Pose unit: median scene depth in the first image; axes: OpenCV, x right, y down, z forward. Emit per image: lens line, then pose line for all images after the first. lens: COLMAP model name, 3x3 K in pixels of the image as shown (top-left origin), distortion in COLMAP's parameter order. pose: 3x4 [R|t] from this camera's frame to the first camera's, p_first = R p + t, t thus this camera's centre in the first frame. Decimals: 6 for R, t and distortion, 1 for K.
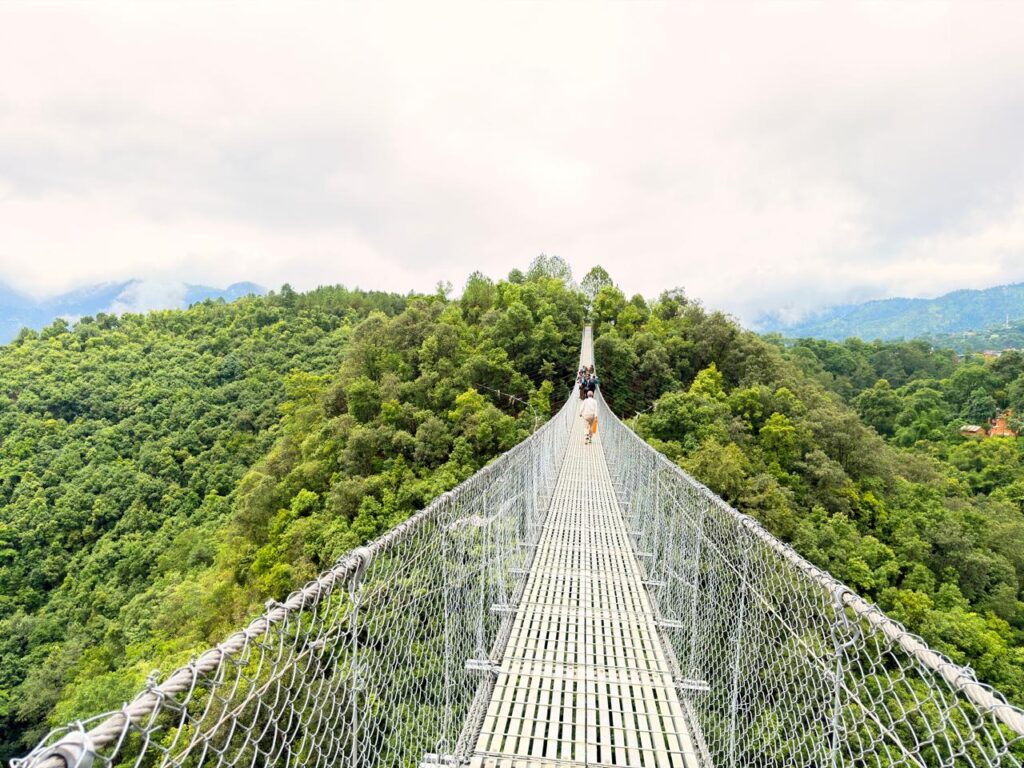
lens RADIAL K [[706.9, 0, 510.6], [0, 706.9, 386.4], [0, 0, 1]] dist [0.154719, -0.318184]
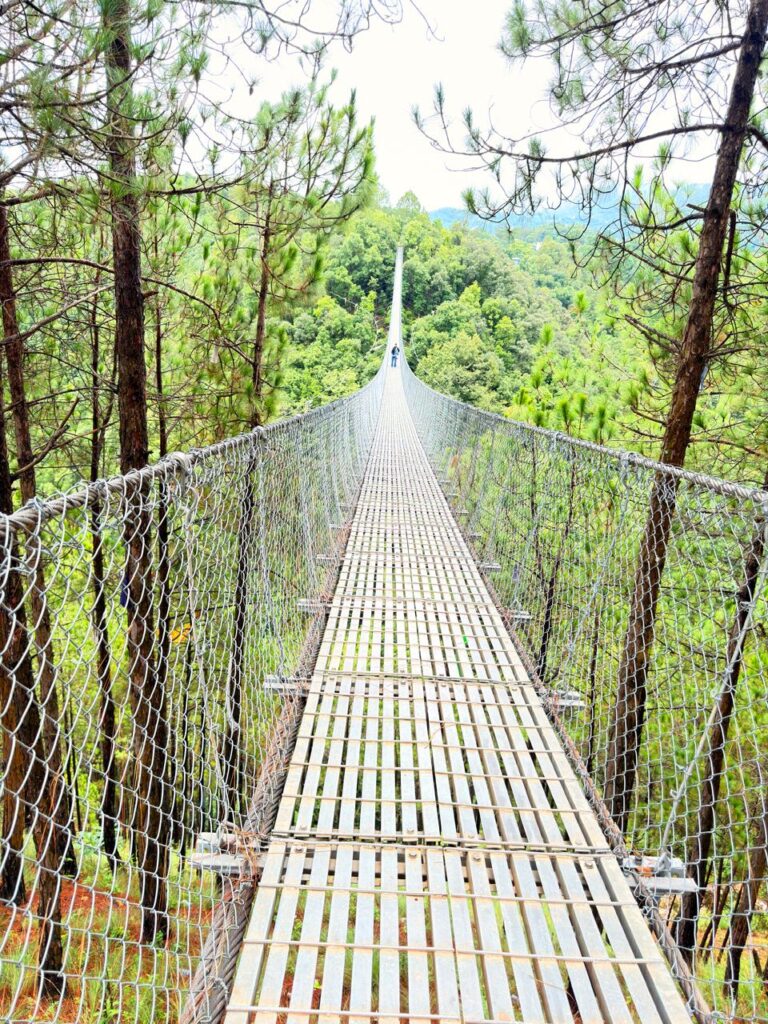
lens RADIAL K [[713.3, 0, 374.8], [0, 713.3, 514.6], [0, 0, 1]] dist [0.078459, -0.127321]
pose [[0.996509, 0.007069, 0.083183, -0.071546], [-0.034206, 0.943504, 0.329590, -0.062455], [-0.076154, -0.331285, 0.940453, -0.658006]]
